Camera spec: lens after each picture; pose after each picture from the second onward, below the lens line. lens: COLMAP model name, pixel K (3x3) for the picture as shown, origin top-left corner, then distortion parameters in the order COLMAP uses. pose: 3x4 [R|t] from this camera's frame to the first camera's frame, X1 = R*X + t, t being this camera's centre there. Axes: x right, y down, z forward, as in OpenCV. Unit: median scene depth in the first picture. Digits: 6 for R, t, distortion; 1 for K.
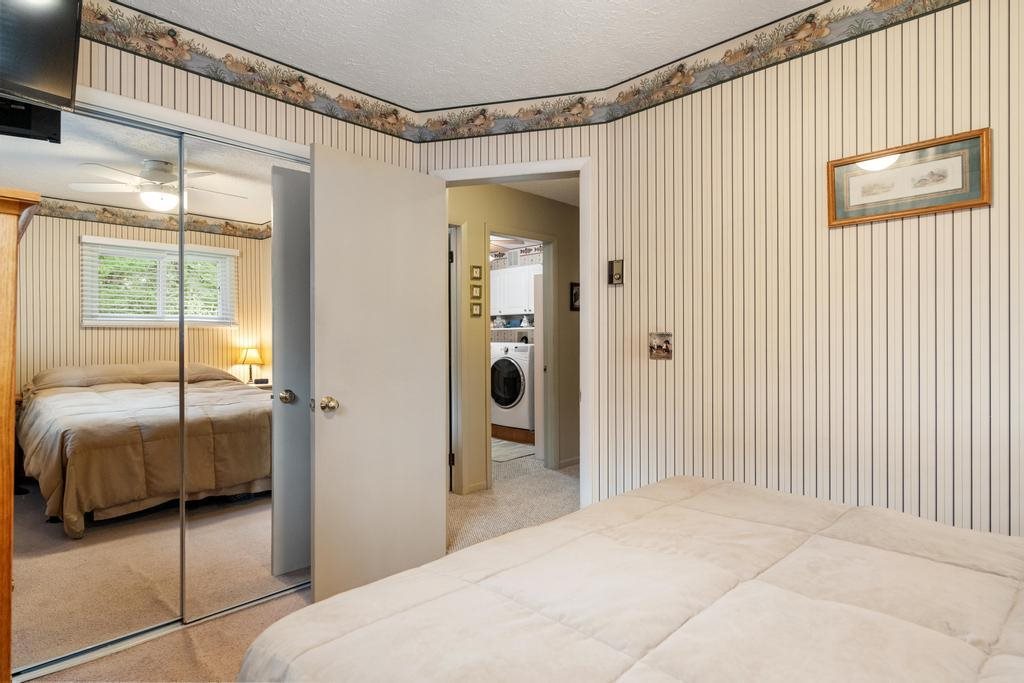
lens RADIAL K [[545.3, 0, 512.9], [0, 545.3, 340.9], [0, 0, 1]] dist [0.000006, 0.000000]
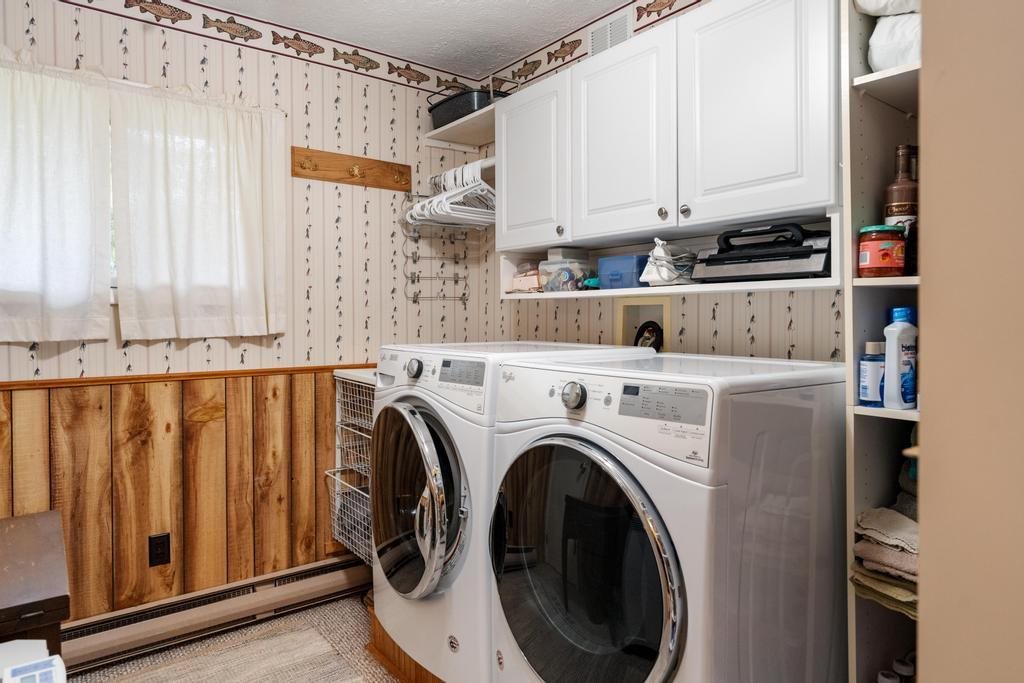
lens RADIAL K [[626.1, 0, 510.9], [0, 626.1, 337.6], [0, 0, 1]] dist [-0.000086, -0.000012]
pose [[0.989727, 0.010895, -0.142556, -0.002875], [-0.007320, 0.999646, 0.025582, -0.008678], [0.142784, -0.024275, 0.989456, 0.700806]]
